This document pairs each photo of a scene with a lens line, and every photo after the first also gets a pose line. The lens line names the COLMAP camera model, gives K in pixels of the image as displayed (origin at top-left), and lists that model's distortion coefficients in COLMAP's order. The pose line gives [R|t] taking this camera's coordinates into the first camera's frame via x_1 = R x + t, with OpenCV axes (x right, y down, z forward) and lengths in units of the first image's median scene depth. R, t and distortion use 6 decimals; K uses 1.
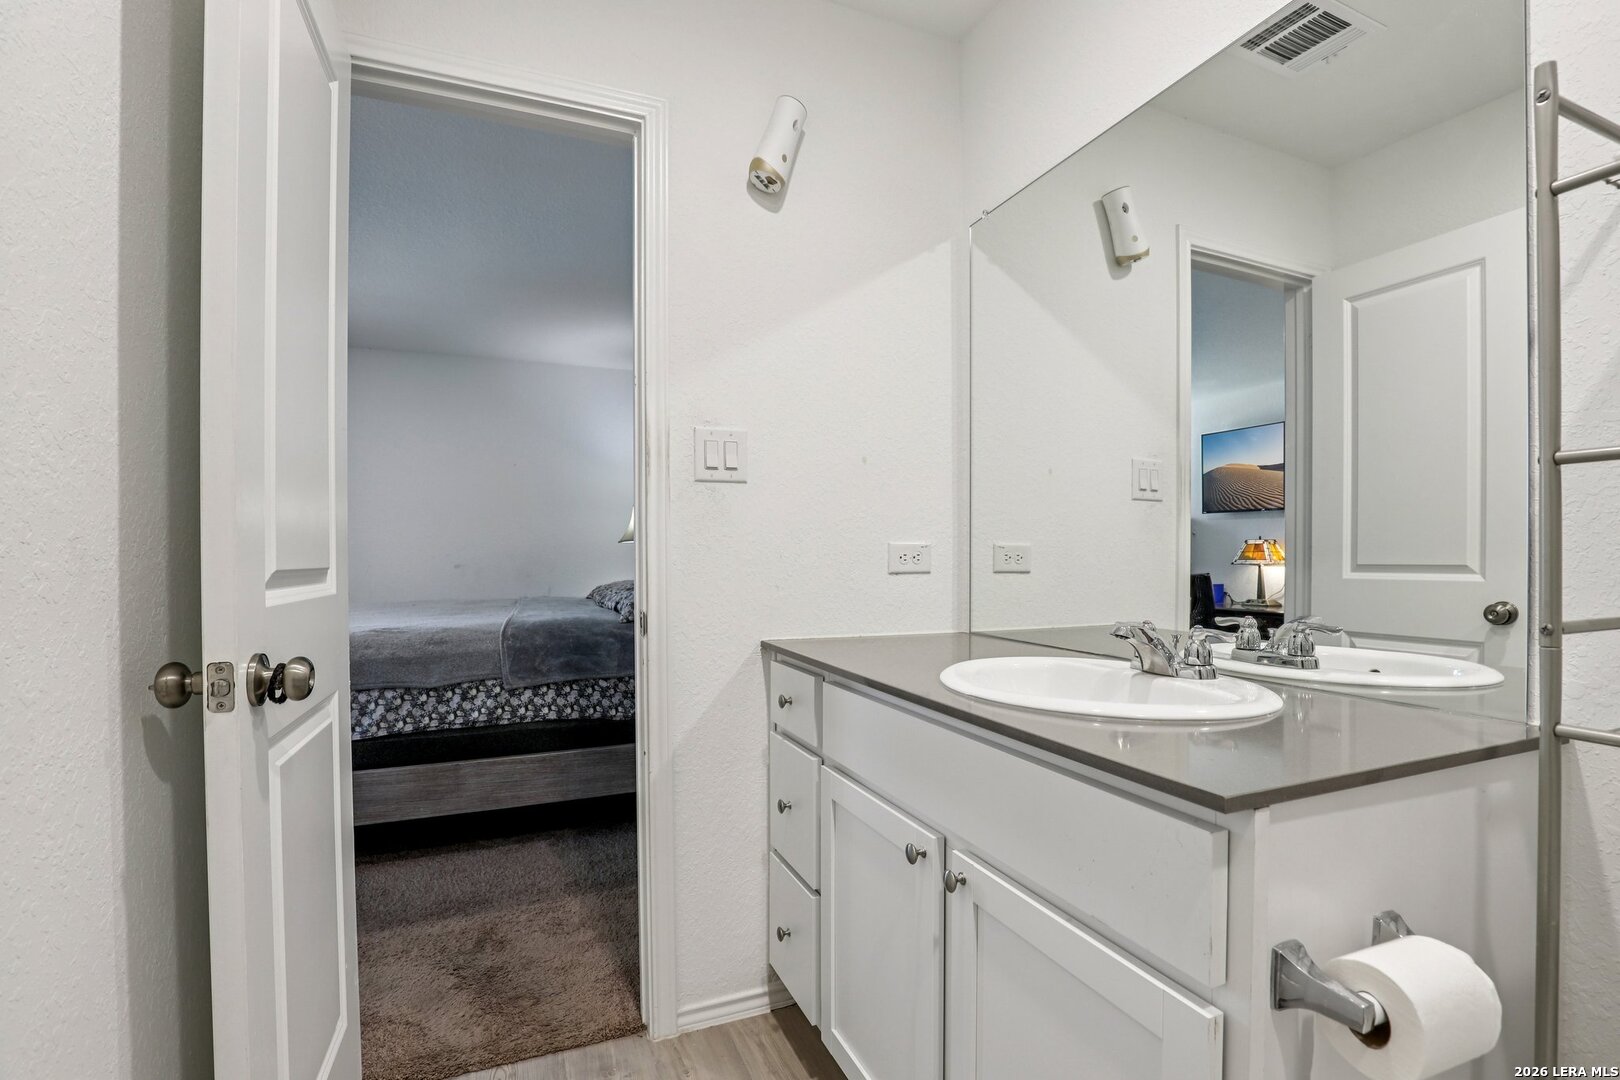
lens RADIAL K [[760.7, 0, 823.4], [0, 760.7, 546.1], [0, 0, 1]] dist [-0.035303, 0.007333]
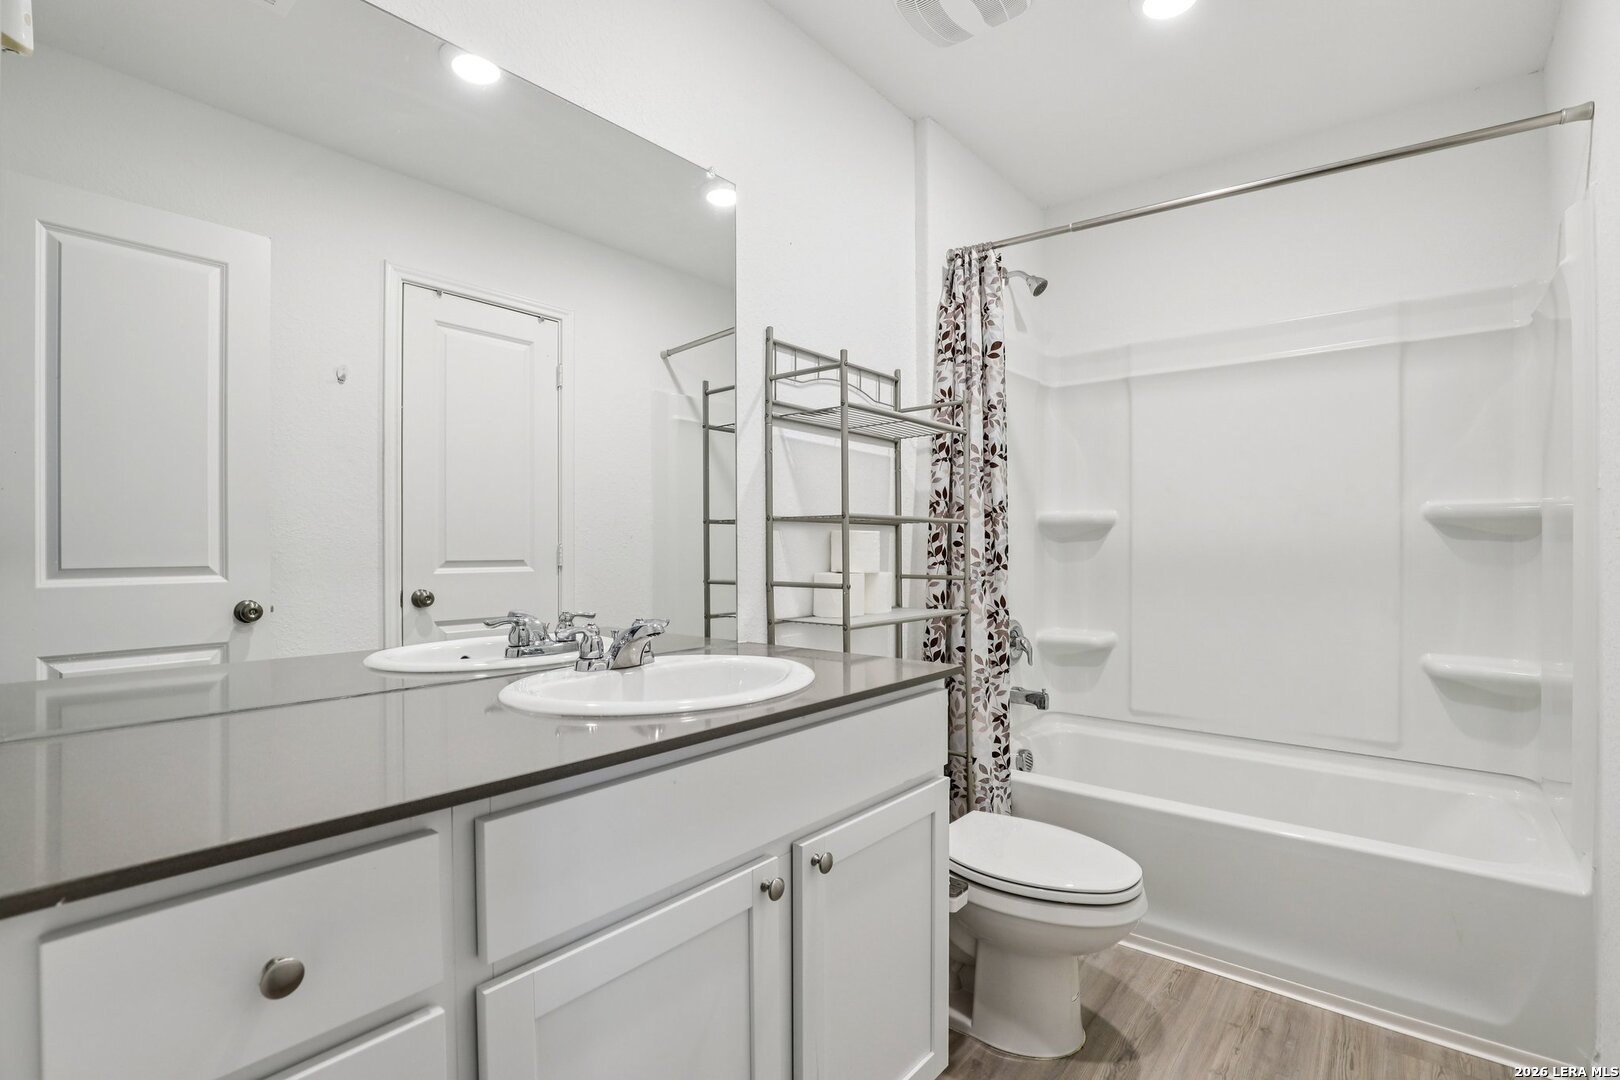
lens RADIAL K [[760.7, 0, 823.4], [0, 760.7, 546.1], [0, 0, 1]] dist [-0.035303, 0.007333]
pose [[-0.467546, 0.005130, 0.883954, -0.387199], [-0.008395, 0.999912, -0.010244, 0.001971], [-0.883929, -0.012210, -0.467462, 0.744607]]
